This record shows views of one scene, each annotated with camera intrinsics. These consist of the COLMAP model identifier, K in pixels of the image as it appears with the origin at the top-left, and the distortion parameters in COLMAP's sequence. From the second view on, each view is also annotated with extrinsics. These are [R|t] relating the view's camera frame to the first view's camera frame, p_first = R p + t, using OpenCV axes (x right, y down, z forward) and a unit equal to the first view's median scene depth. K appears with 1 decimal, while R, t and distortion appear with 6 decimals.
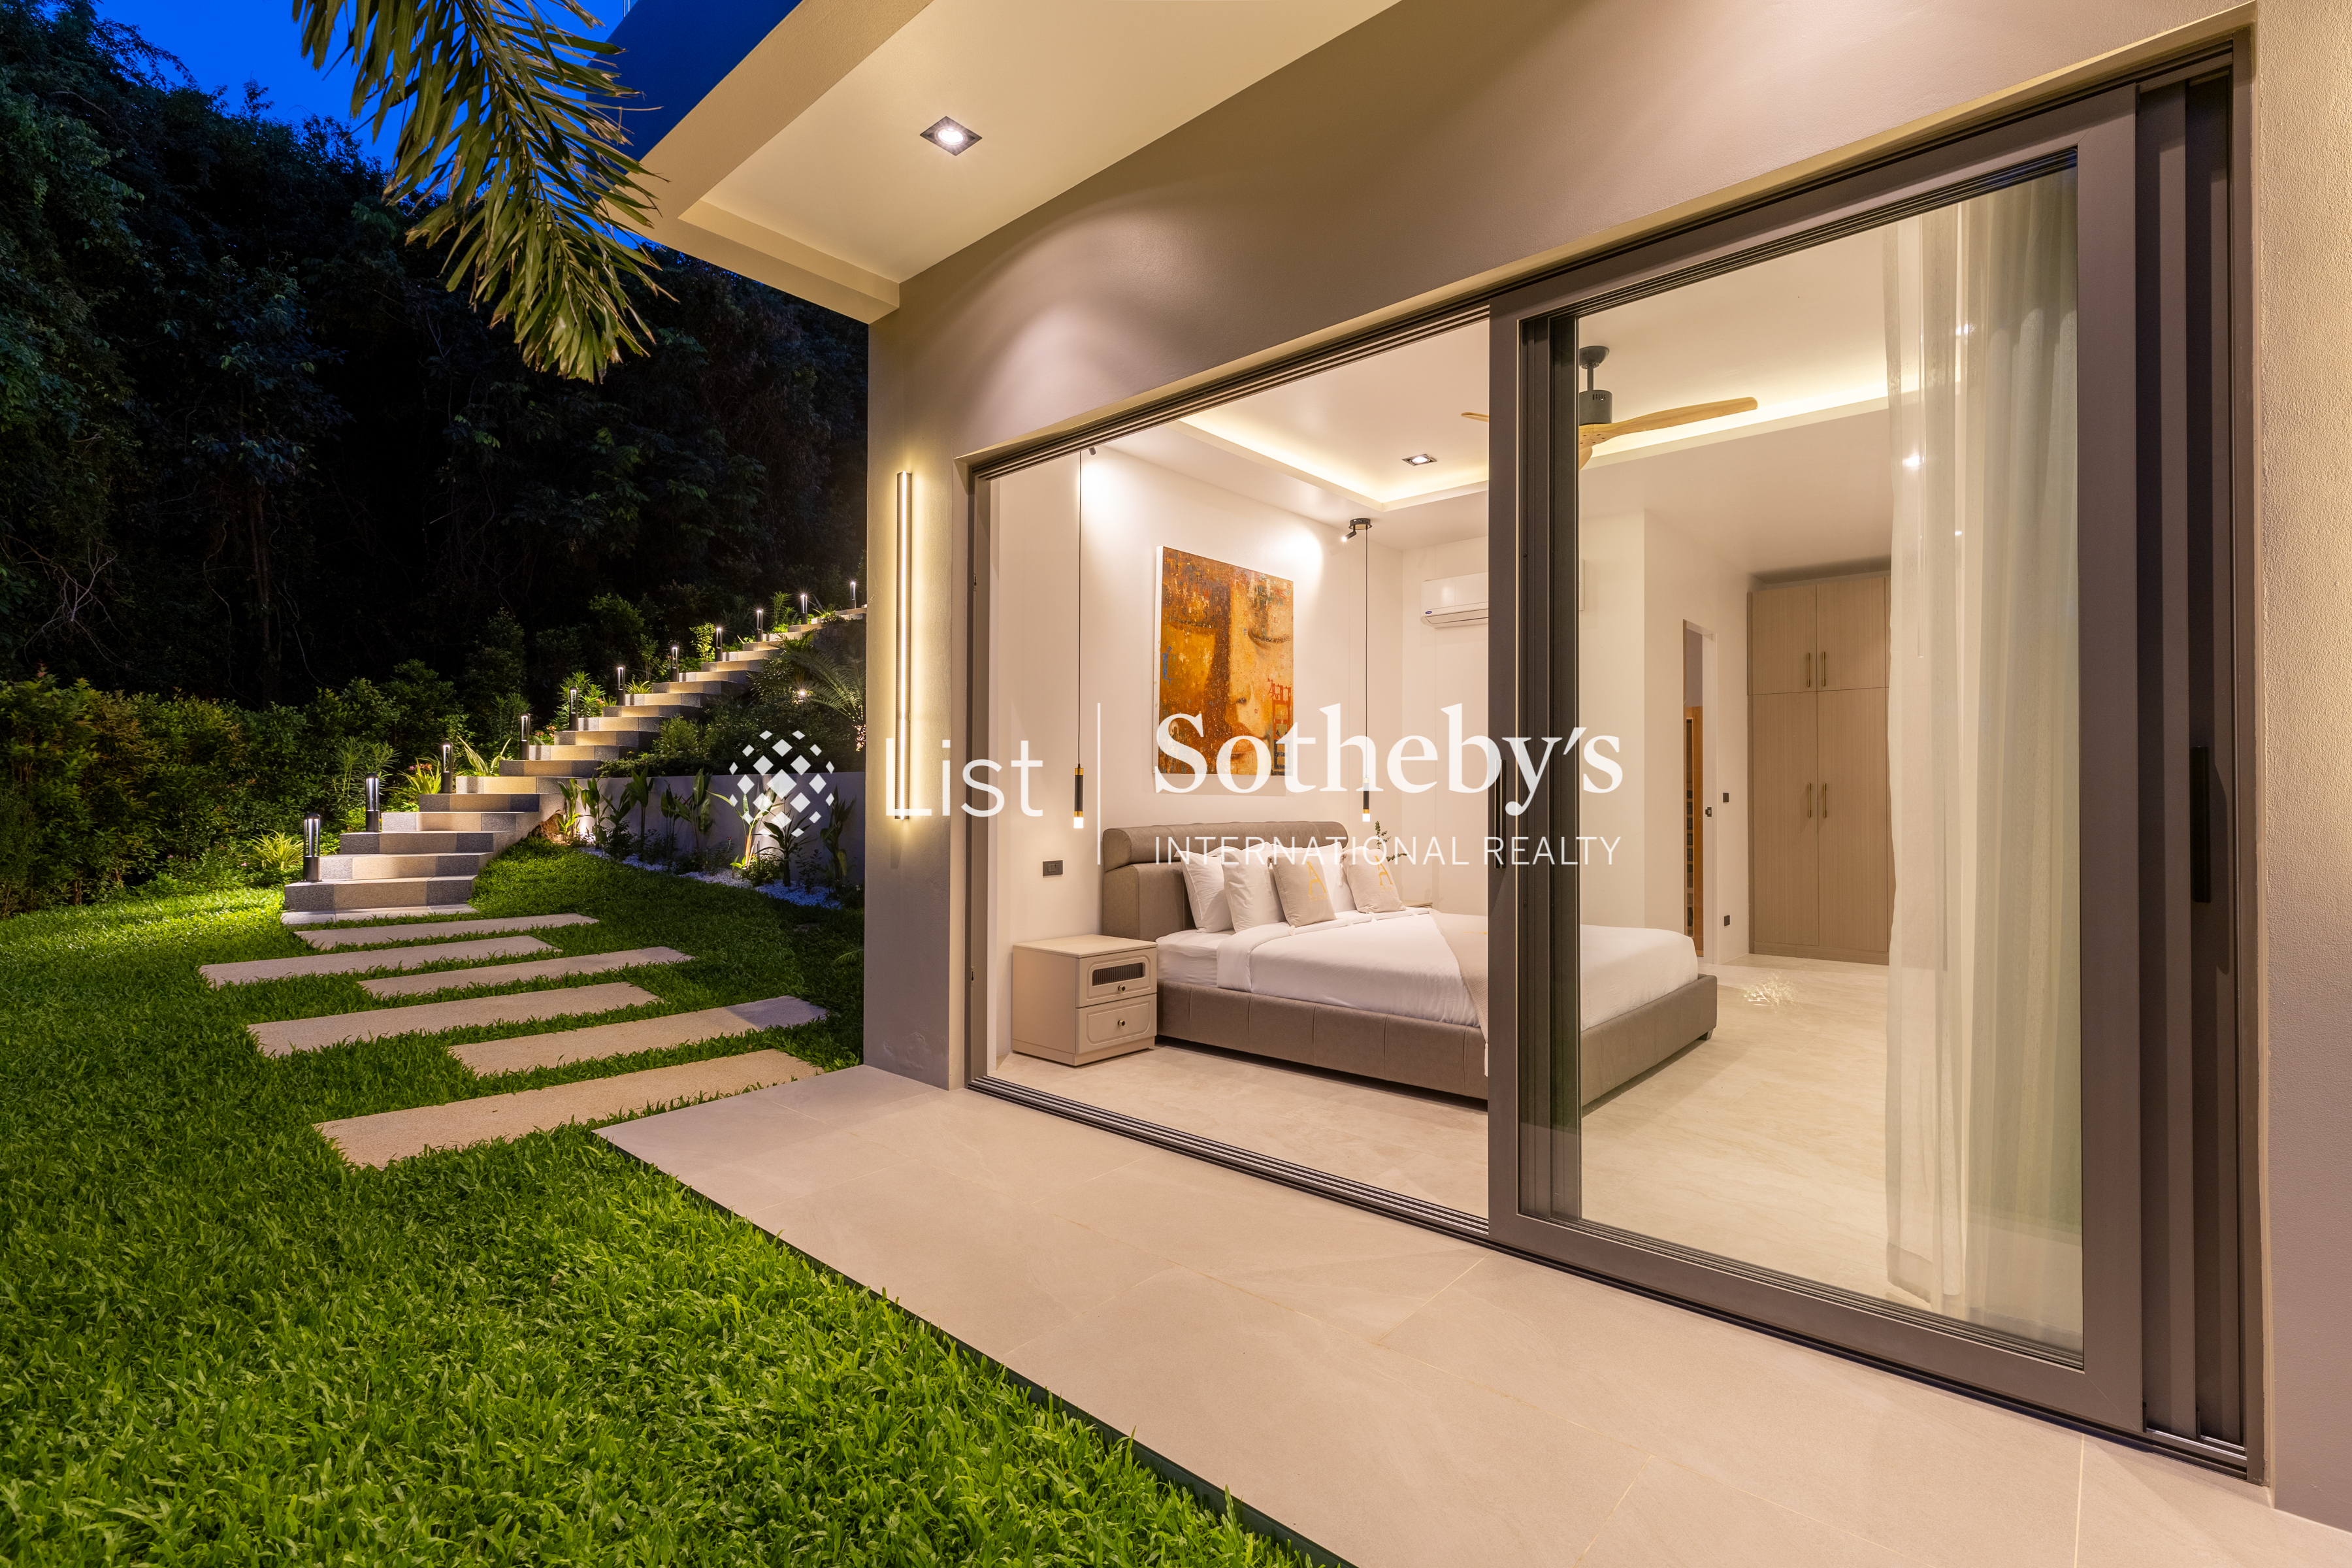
lens RADIAL K [[1053.9, 0, 1217.7], [0, 1053.9, 787.9], [0, 0, 1]] dist [0.002114, 0.000293]
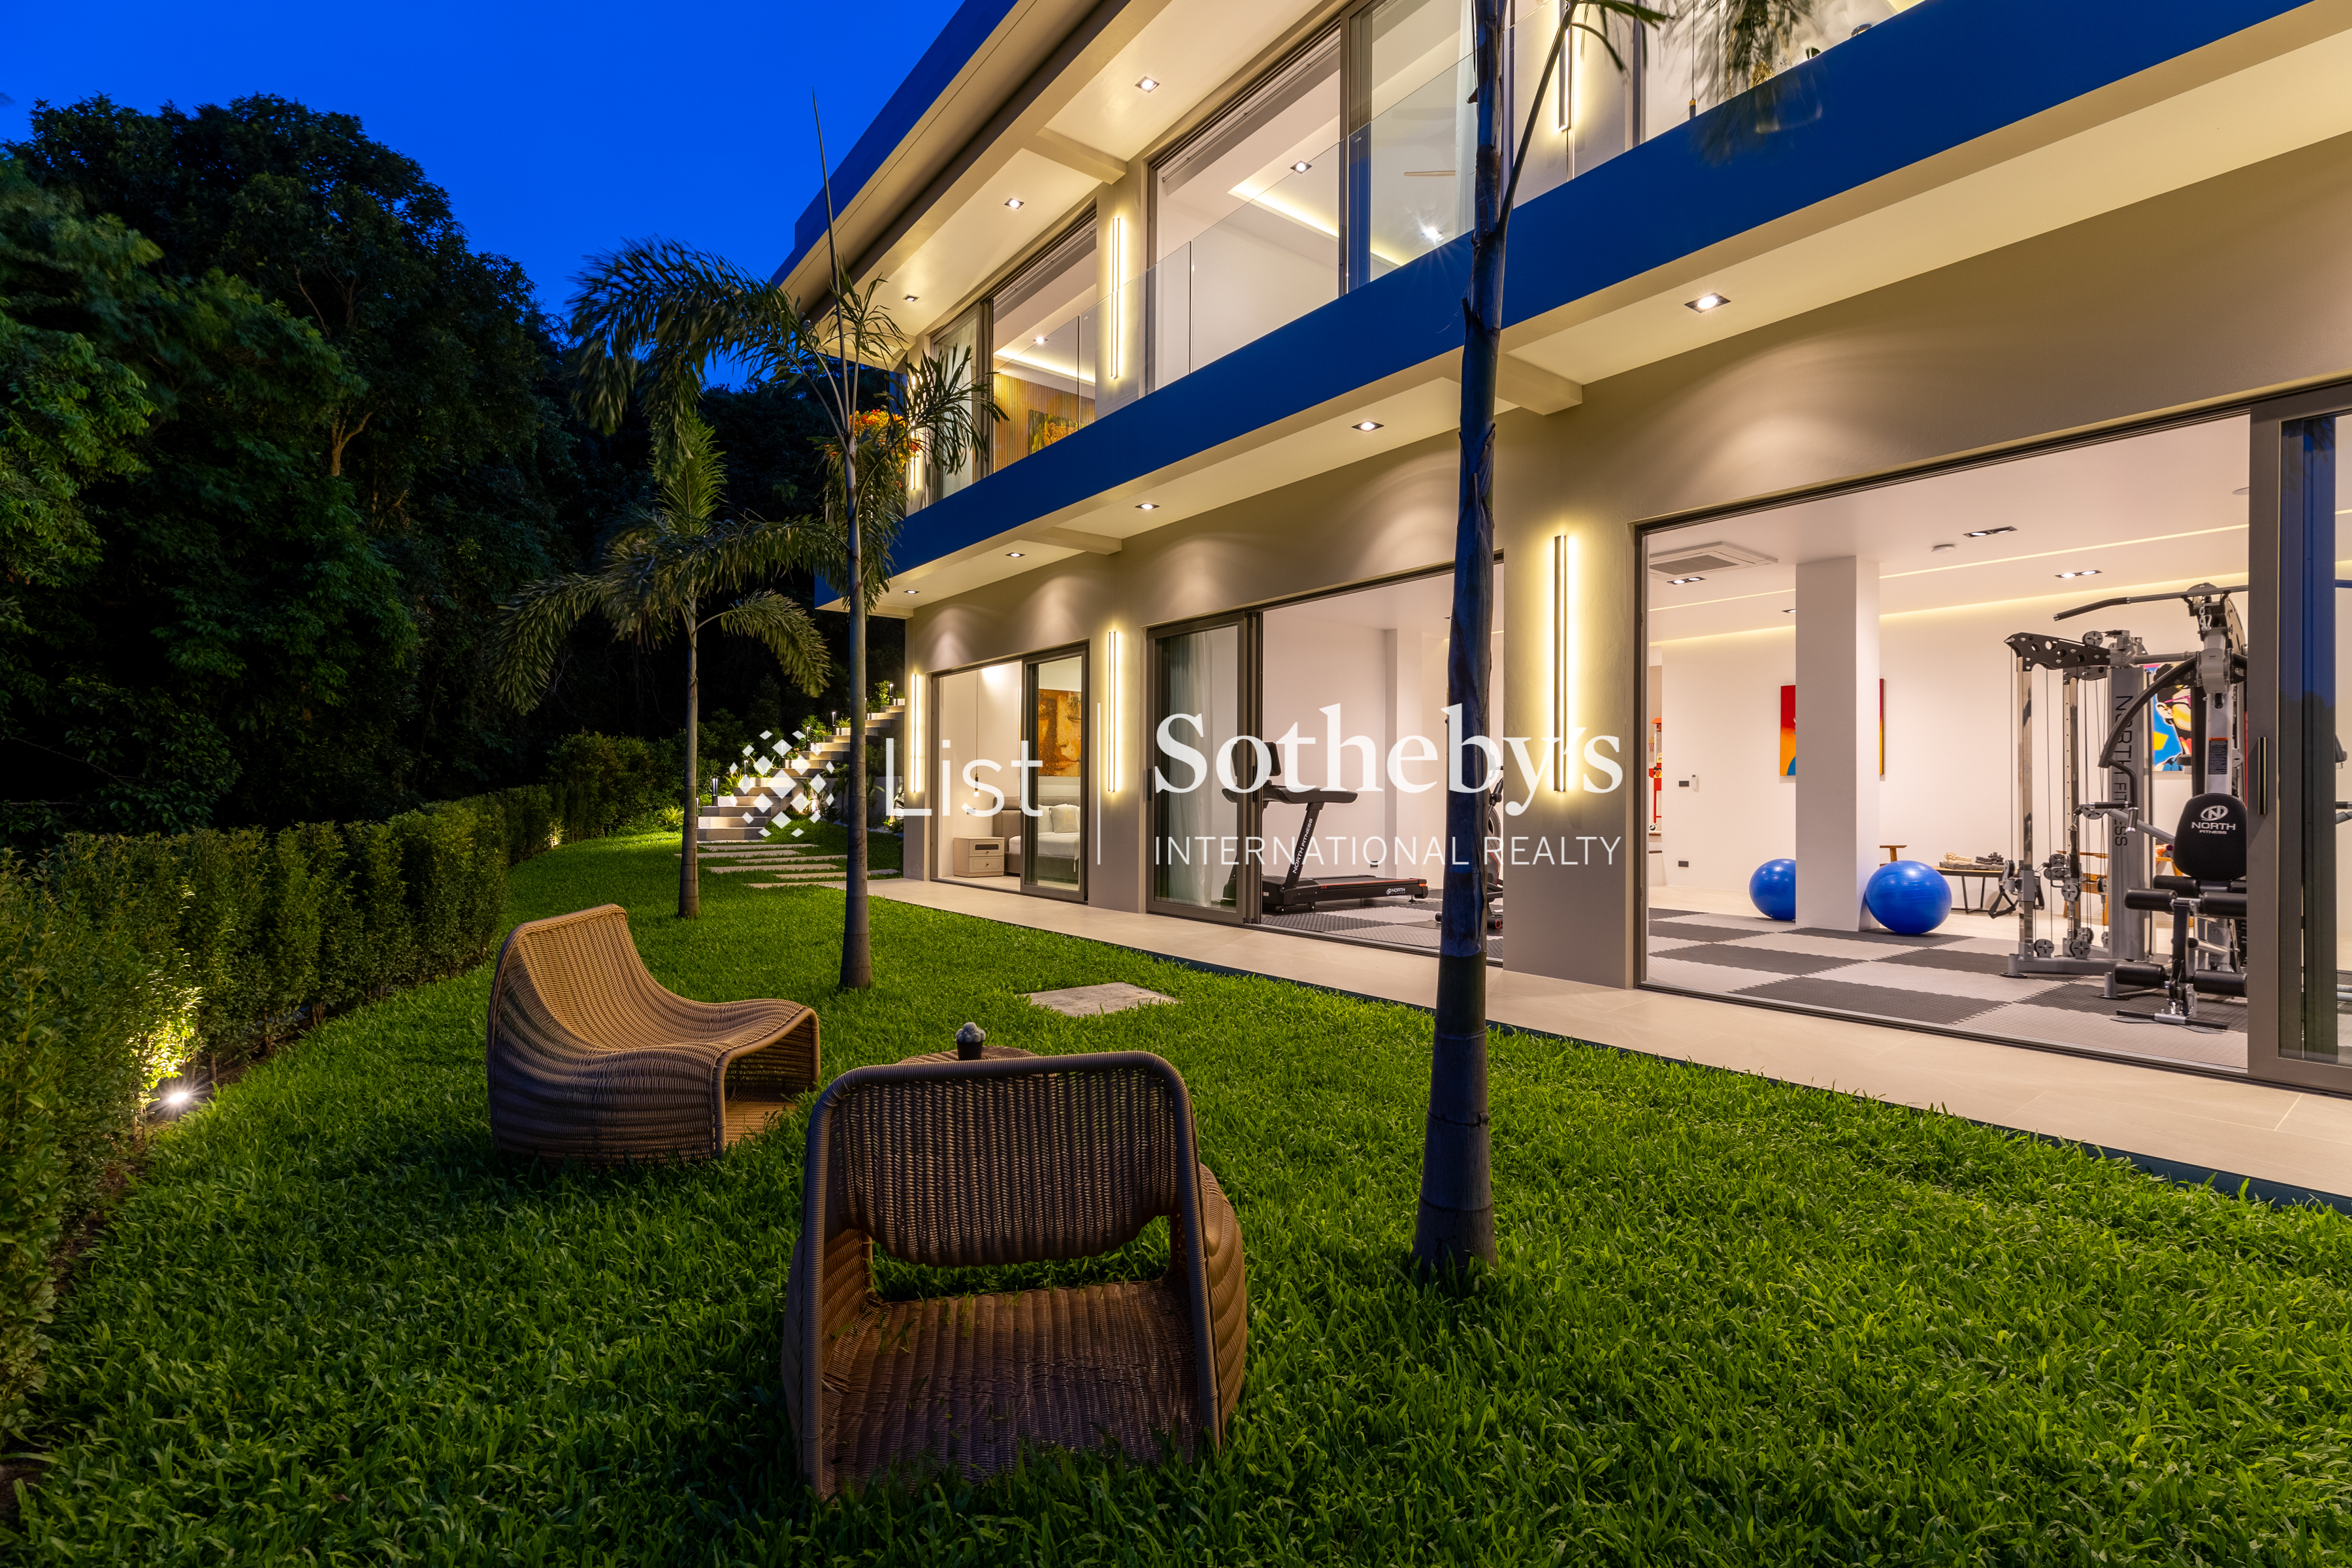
lens RADIAL K [[1080.8, 0, 1220.4], [0, 1080.8, 785.4], [0, 0, 1]] dist [-0.000485, -0.000117]
pose [[0.983586, -0.001195, -0.180433, 0.522494], [0.000964, 0.999999, -0.001365, 0.007990], [0.180435, 0.001169, 0.983586, -0.869831]]
